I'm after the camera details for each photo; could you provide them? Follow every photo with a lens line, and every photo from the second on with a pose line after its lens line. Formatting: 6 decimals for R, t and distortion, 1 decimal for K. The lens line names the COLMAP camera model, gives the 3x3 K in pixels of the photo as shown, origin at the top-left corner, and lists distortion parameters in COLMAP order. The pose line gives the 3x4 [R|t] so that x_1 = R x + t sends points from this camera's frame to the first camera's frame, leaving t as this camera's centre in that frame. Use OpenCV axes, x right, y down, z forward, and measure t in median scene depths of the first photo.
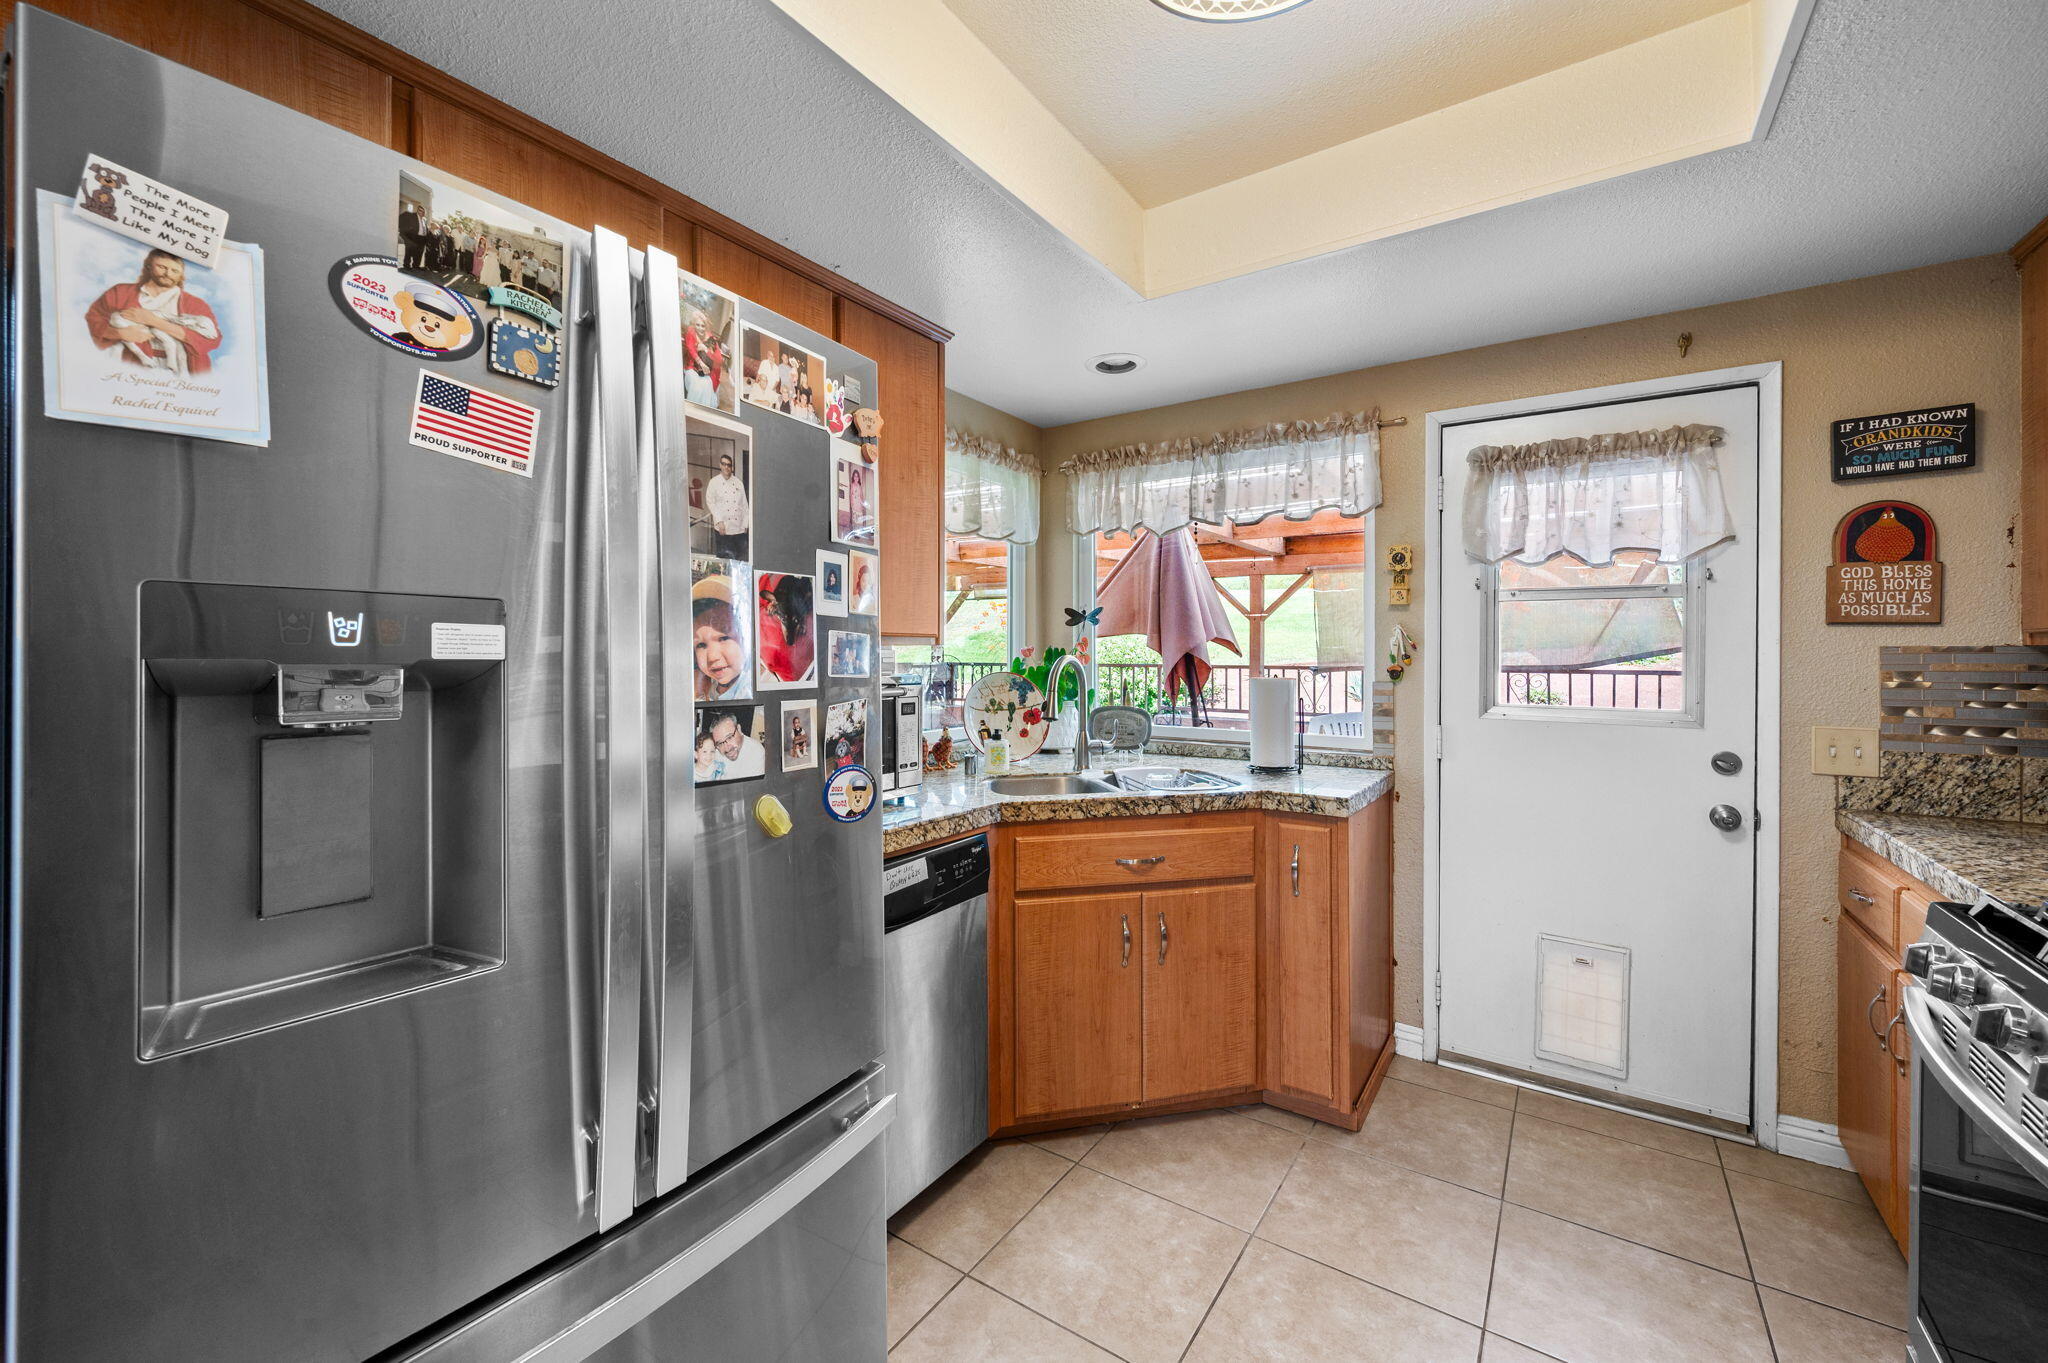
lens RADIAL K [[851.6, 0, 992.4], [0, 851.6, 657.2], [0, 0, 1]] dist [0.000946, 0.001086]
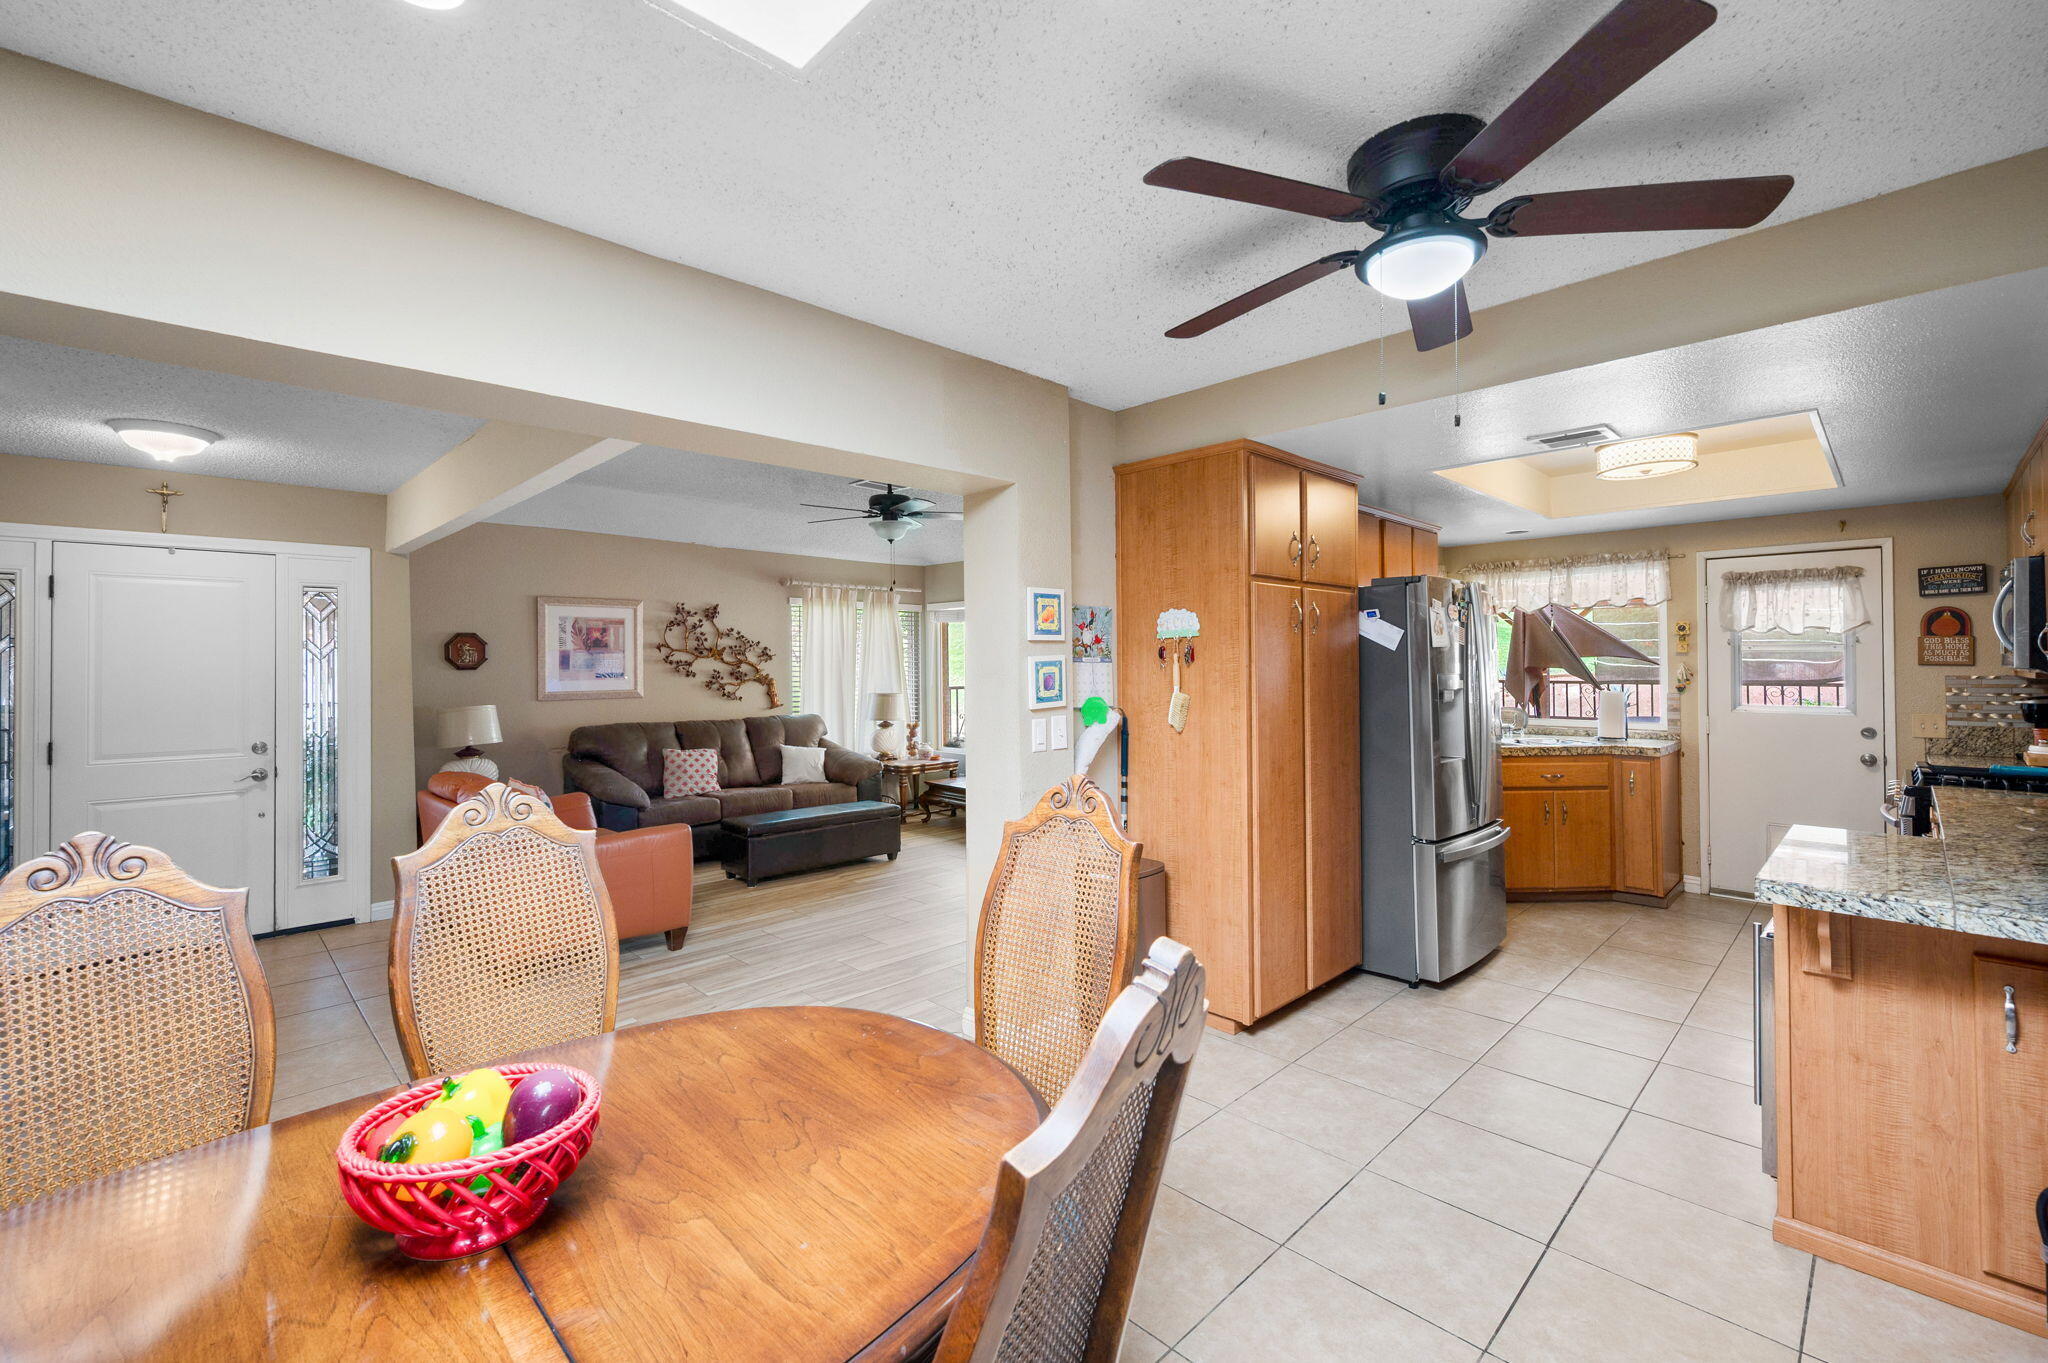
lens RADIAL K [[851.6, 0, 1029.0], [0, 851.6, 658.9], [0, 0, 1]] dist [0.000946, 0.001086]
pose [[0.981889, -0.010814, -0.189148, -0.695805], [0.008667, 0.999888, -0.012178, -0.043189], [0.189259, 0.010318, 0.981873, -1.337738]]
